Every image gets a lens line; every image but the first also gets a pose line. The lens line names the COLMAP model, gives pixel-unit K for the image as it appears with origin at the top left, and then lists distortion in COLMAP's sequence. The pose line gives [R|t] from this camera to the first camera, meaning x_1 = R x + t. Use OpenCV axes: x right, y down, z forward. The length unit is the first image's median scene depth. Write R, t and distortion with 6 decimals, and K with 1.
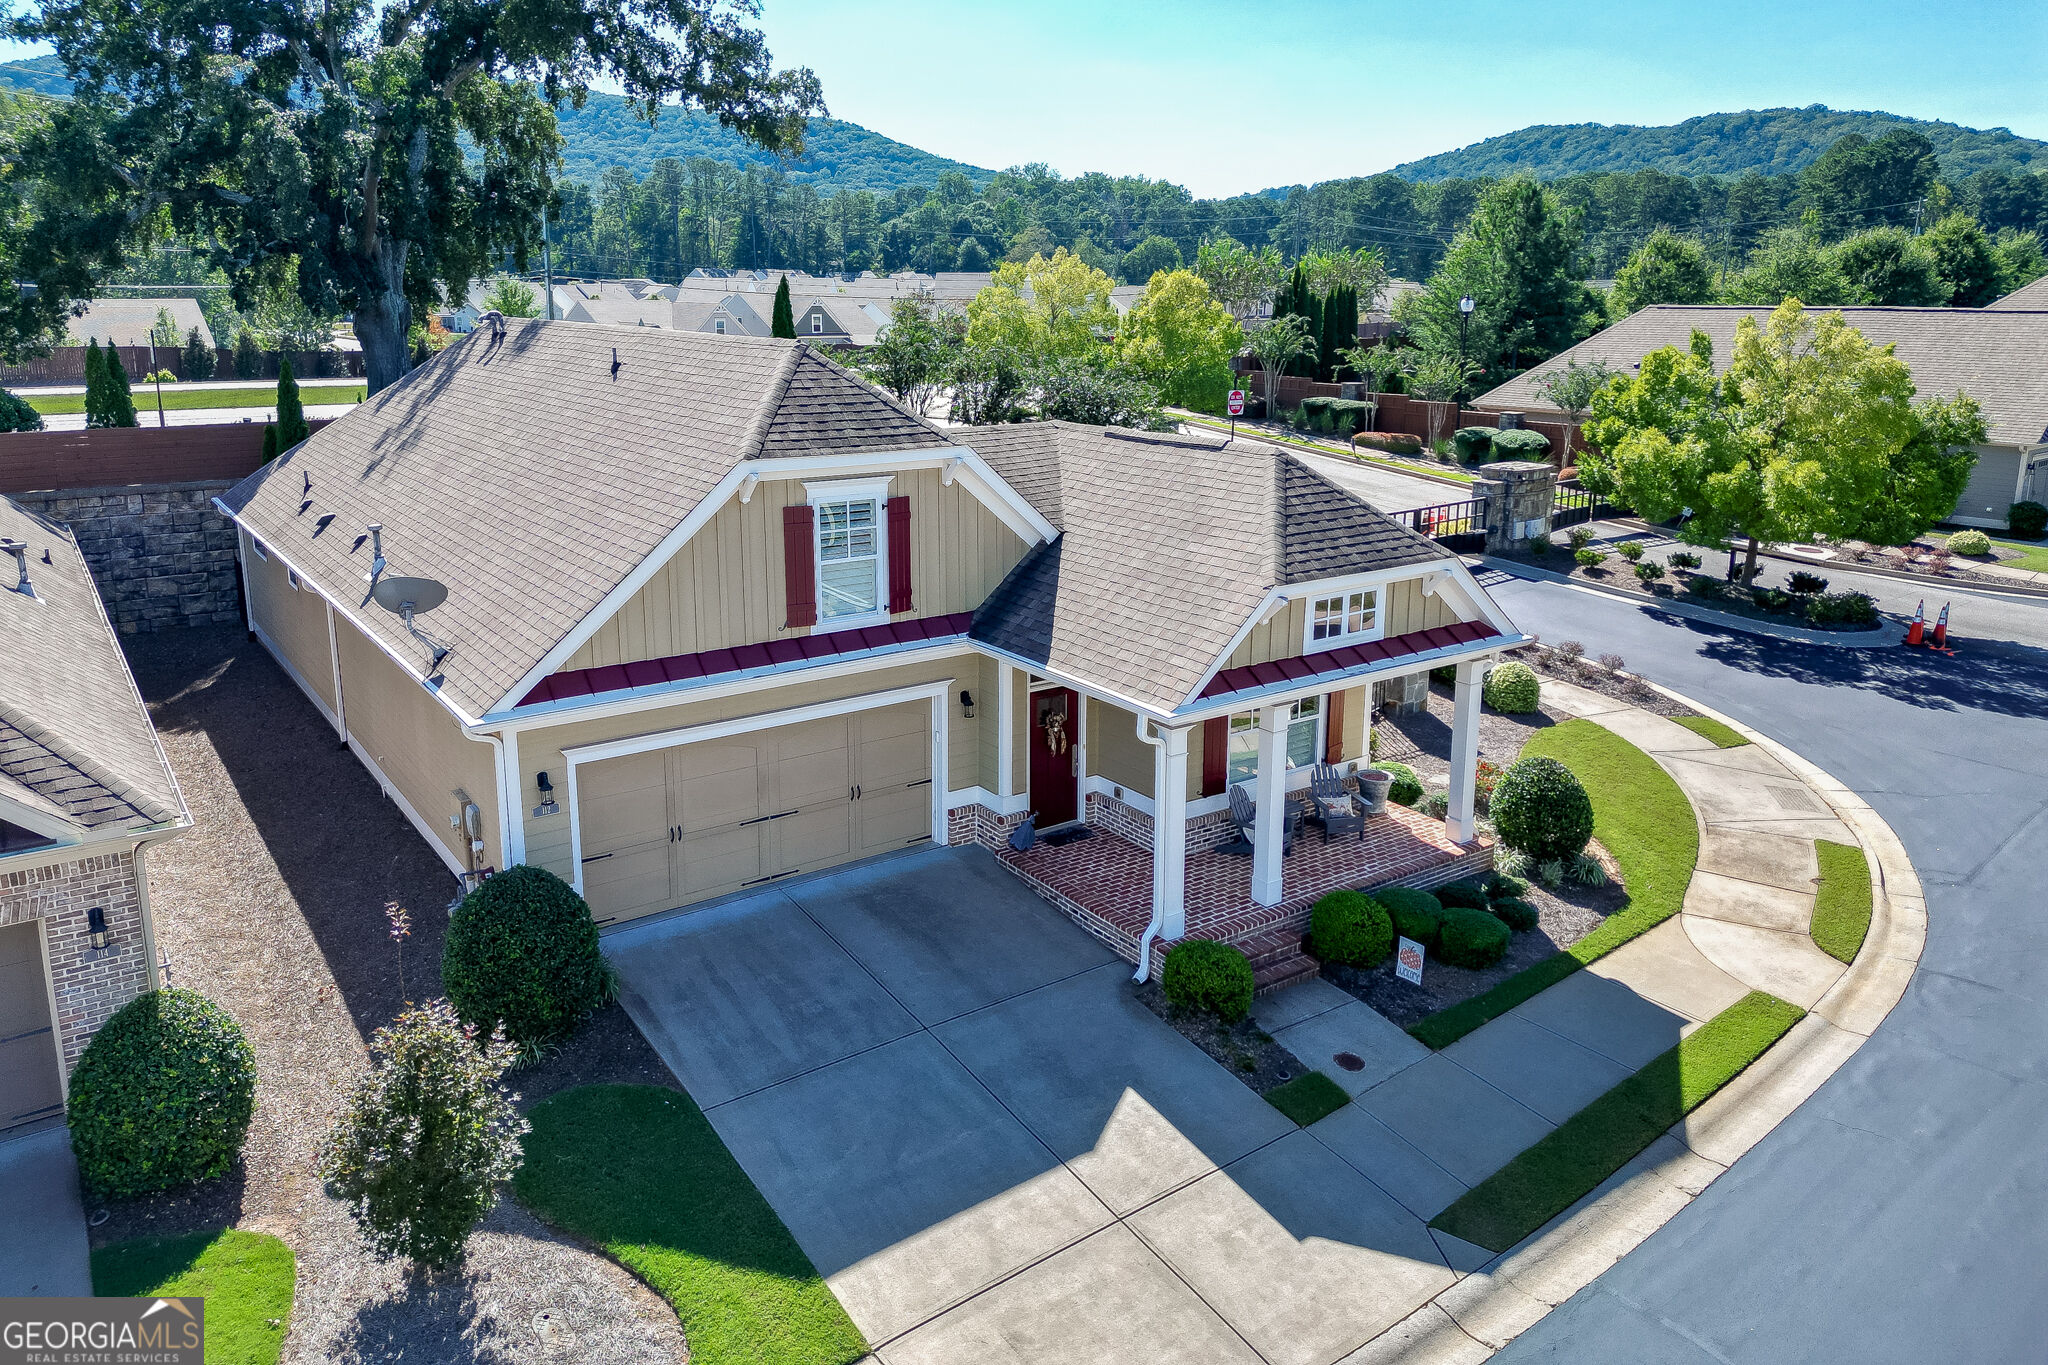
lens RADIAL K [[1431.3, 0, 1017.8], [0, 1431.3, 583.8], [0, 0, 1]] dist [0.074489, -0.067636]
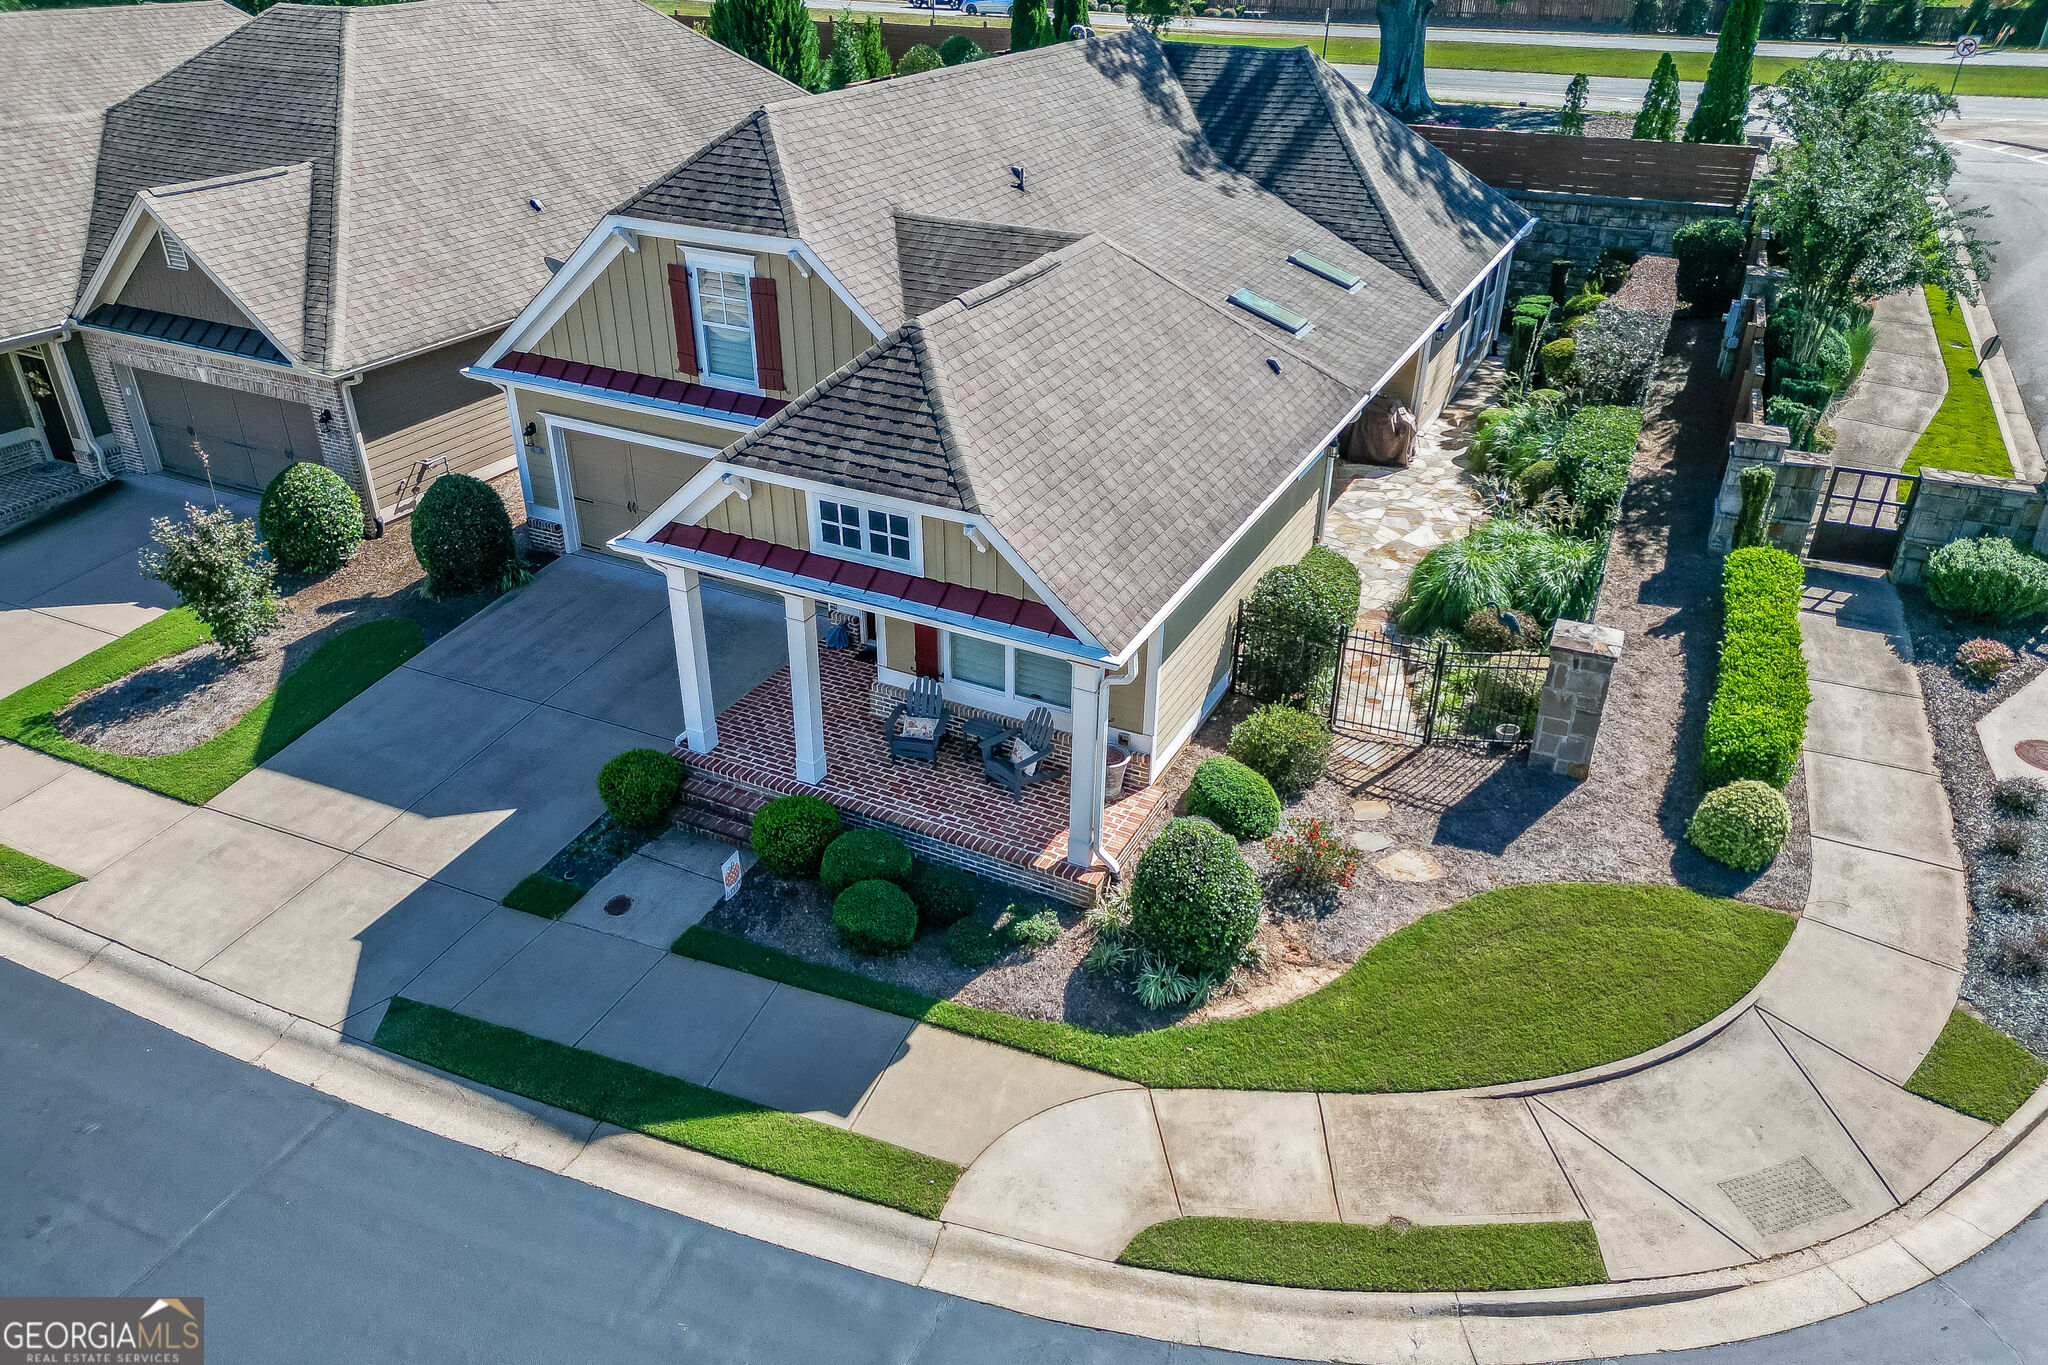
lens RADIAL K [[1431.3, 0, 1026.4], [0, 1431.3, 684.2], [0, 0, 1]] dist [0.074489, -0.067636]
pose [[0.474021, 0.431248, -0.767678, 0.970459], [-0.185473, 0.901194, 0.391726, -0.249005], [0.860758, -0.043303, 0.507169, 0.635180]]
